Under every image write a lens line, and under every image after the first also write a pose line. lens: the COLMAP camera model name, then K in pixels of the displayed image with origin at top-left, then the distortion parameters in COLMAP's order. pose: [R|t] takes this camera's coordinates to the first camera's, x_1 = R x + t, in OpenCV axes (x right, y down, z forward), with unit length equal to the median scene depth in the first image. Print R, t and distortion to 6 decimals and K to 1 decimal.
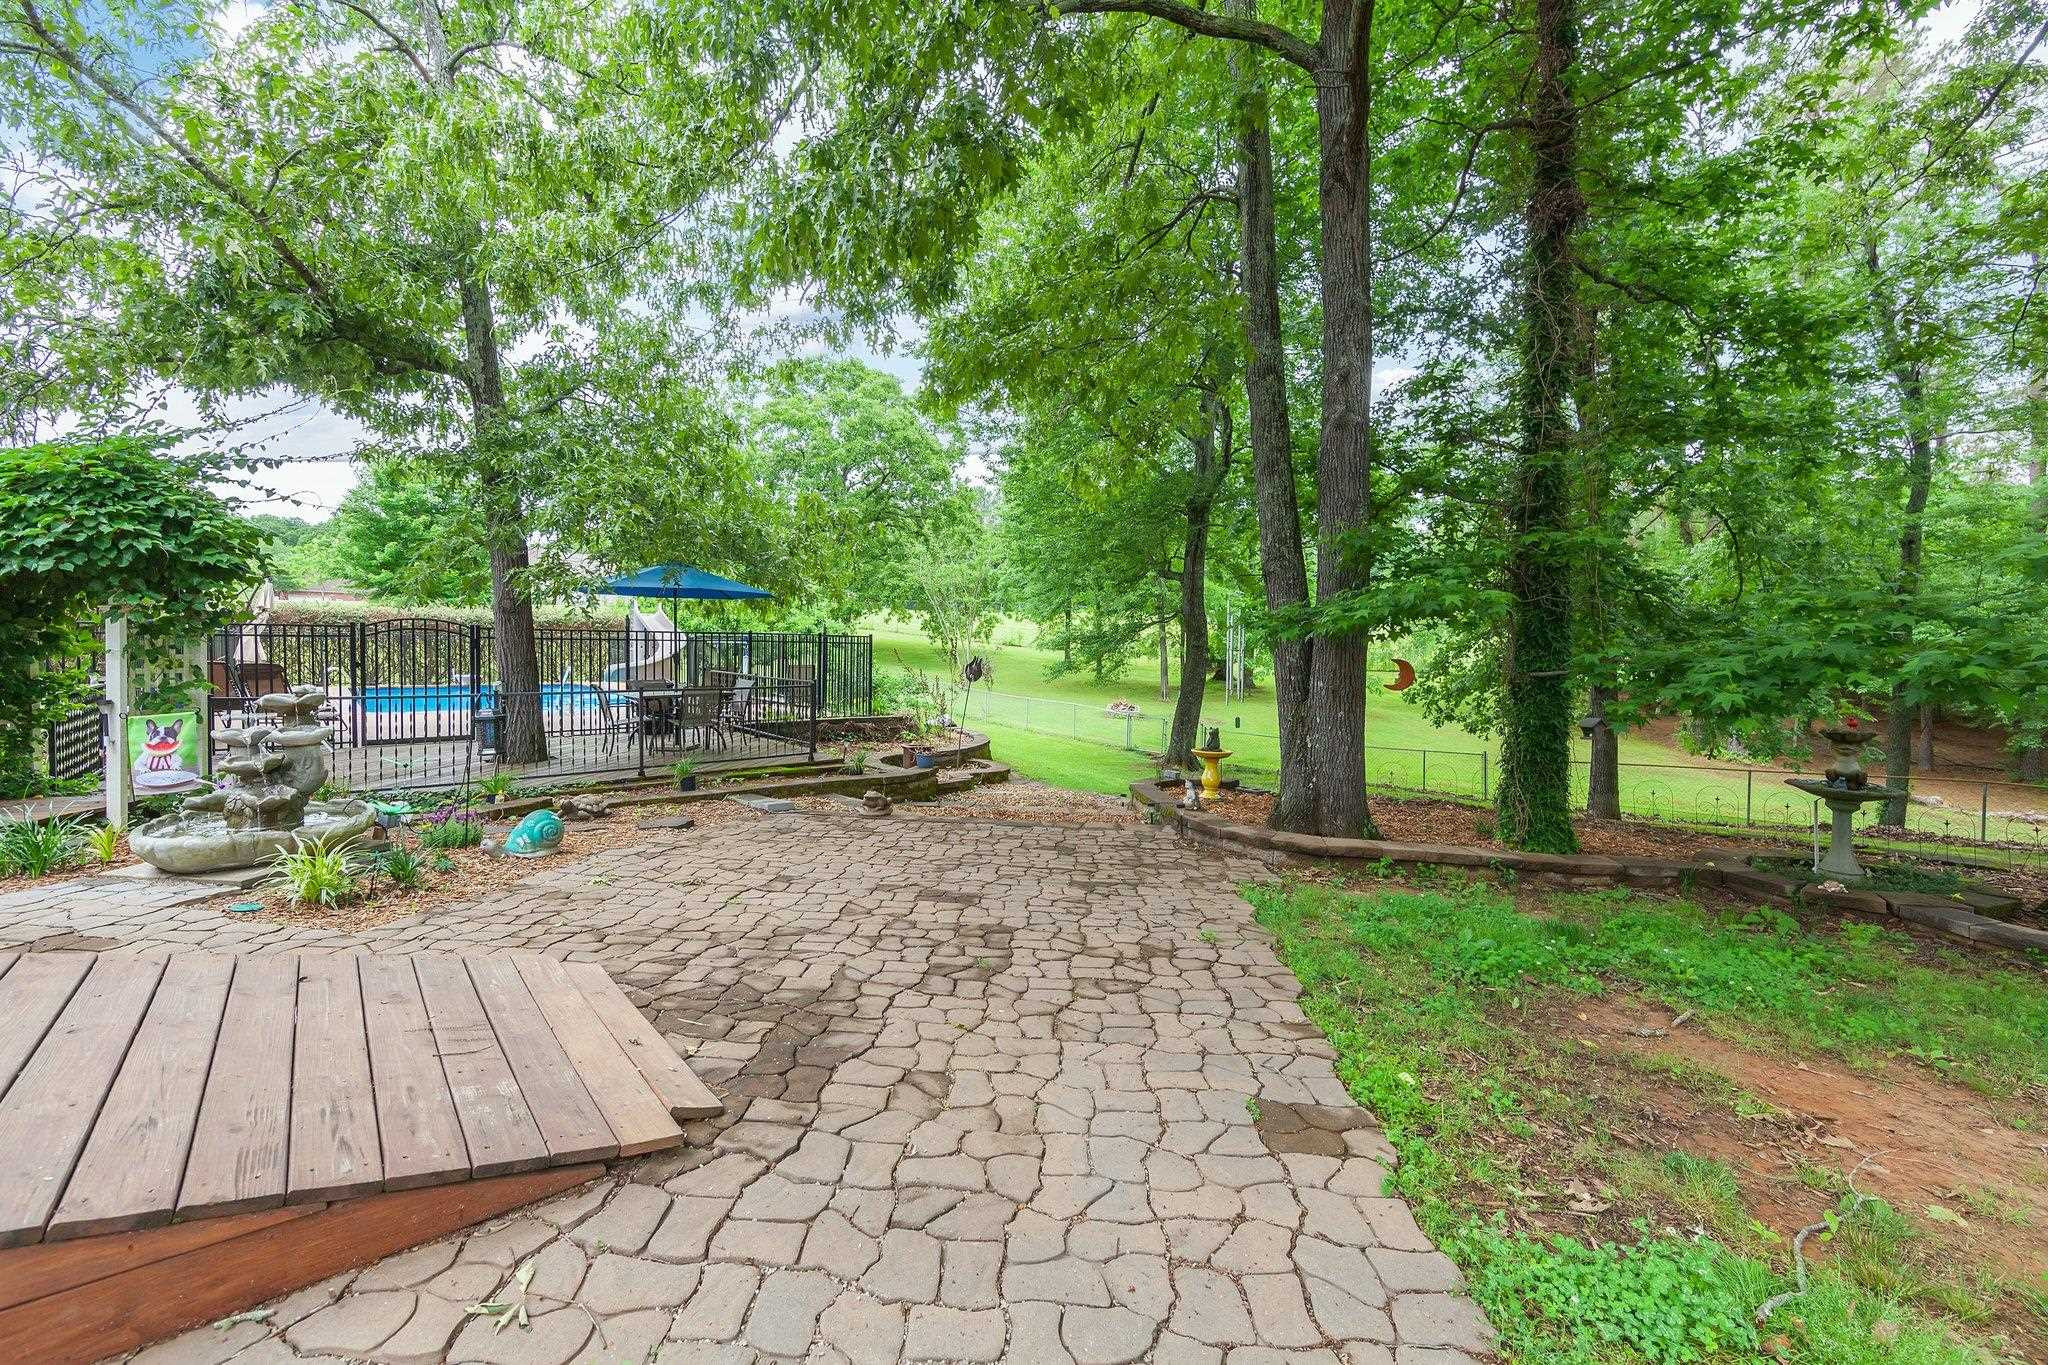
lens RADIAL K [[846.9, 0, 1031.8], [0, 846.9, 668.9], [0, 0, 1]] dist [-0.007262, 0.000448]
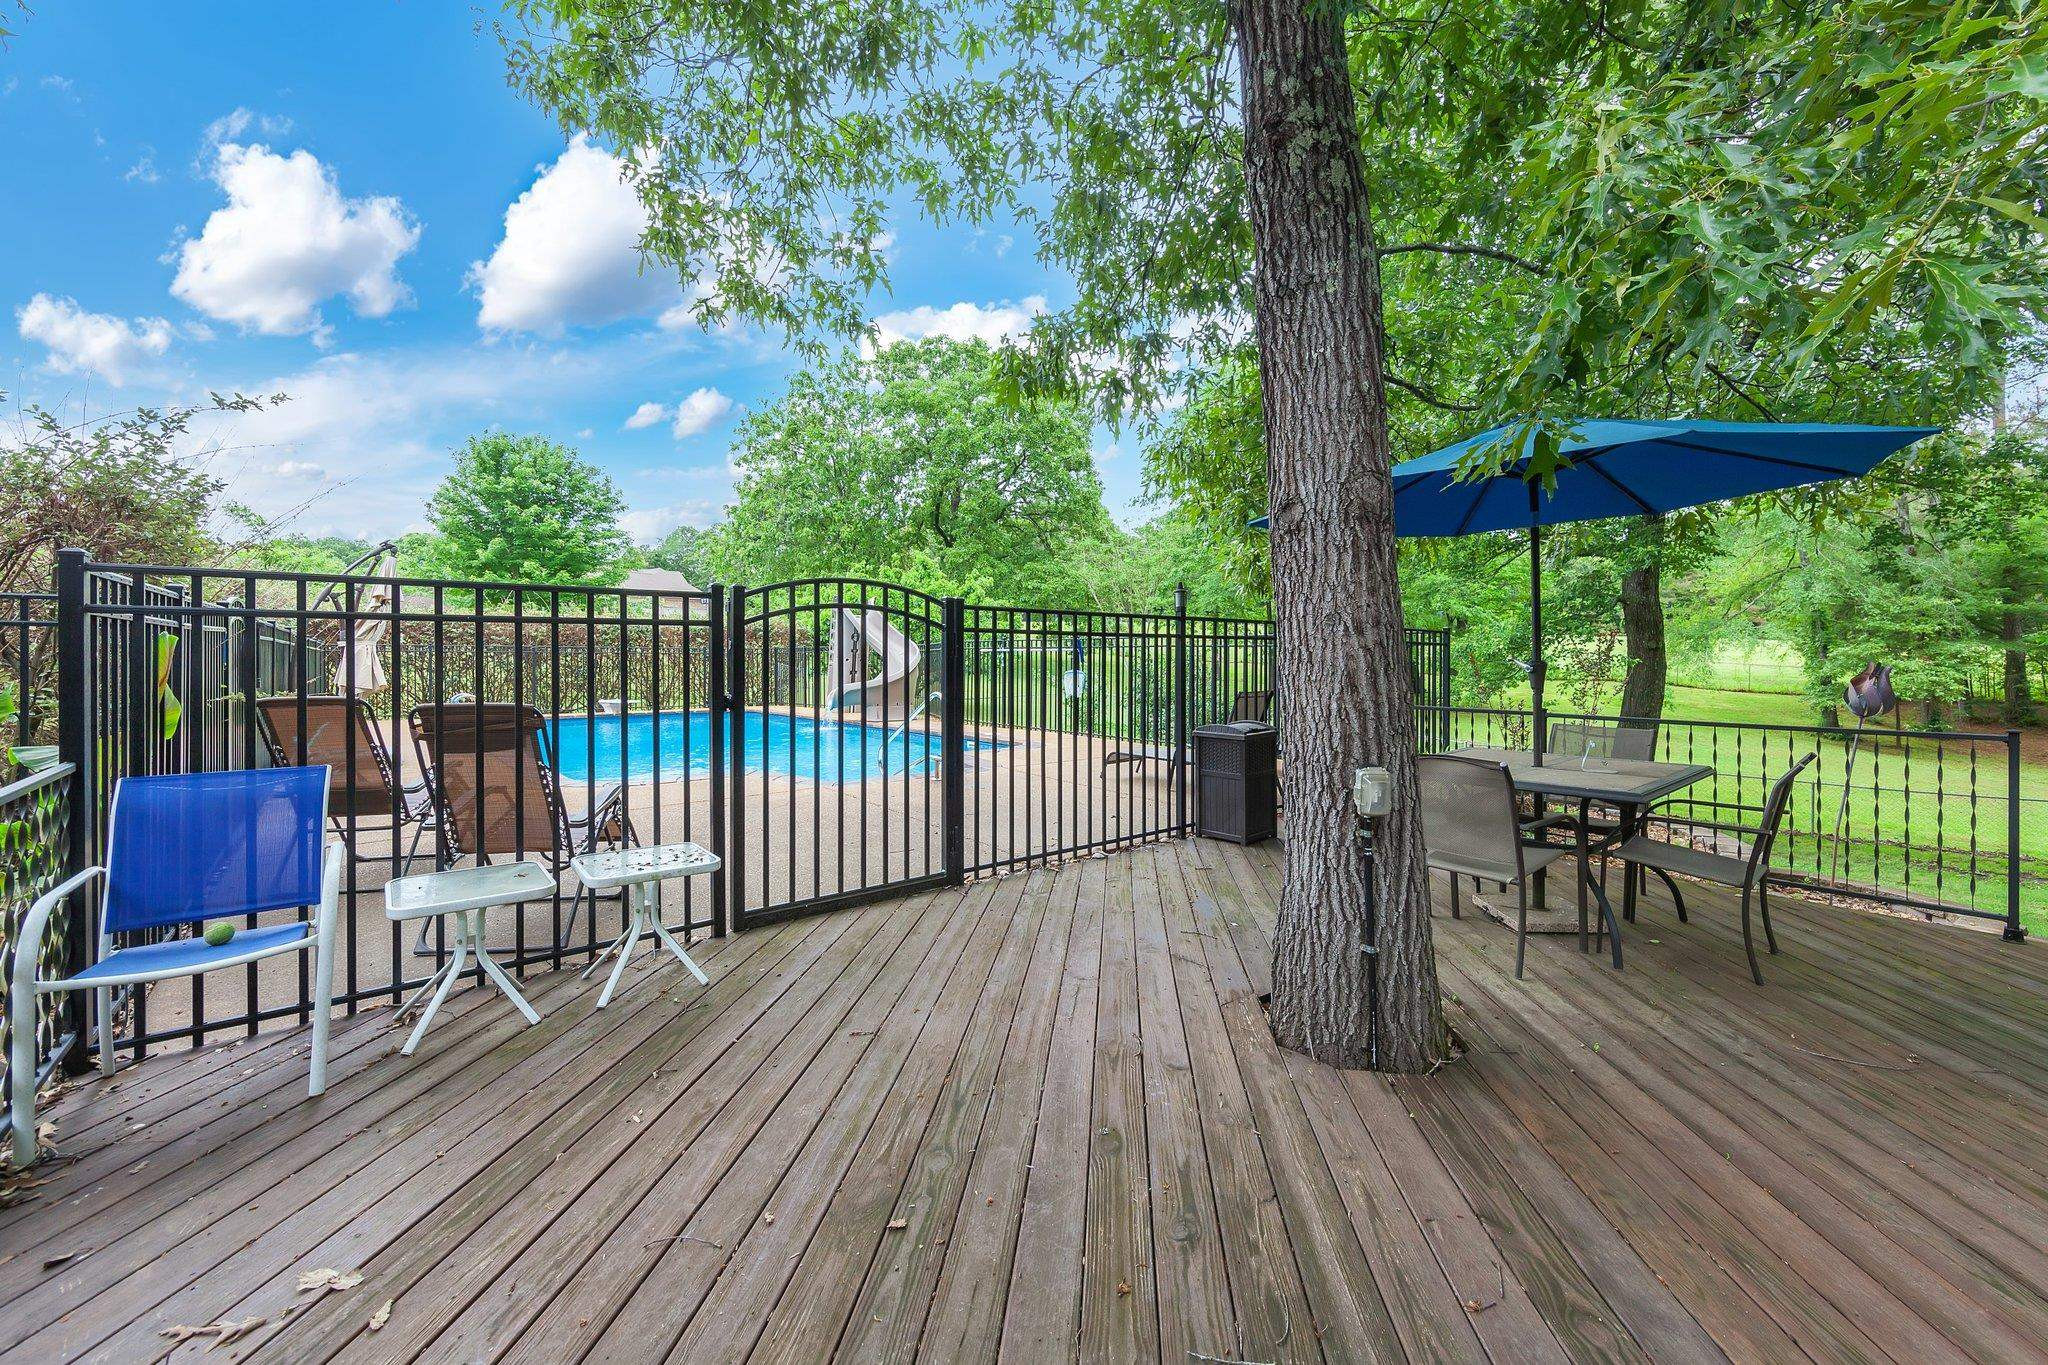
lens RADIAL K [[846.9, 0, 1031.8], [0, 846.9, 668.9], [0, 0, 1]] dist [-0.007262, 0.000448]
pose [[0.998947, -0.008816, -0.045032, -0.194755], [0.008165, 0.999860, -0.014632, -0.003900], [0.045154, 0.014249, 0.998878, 0.192828]]
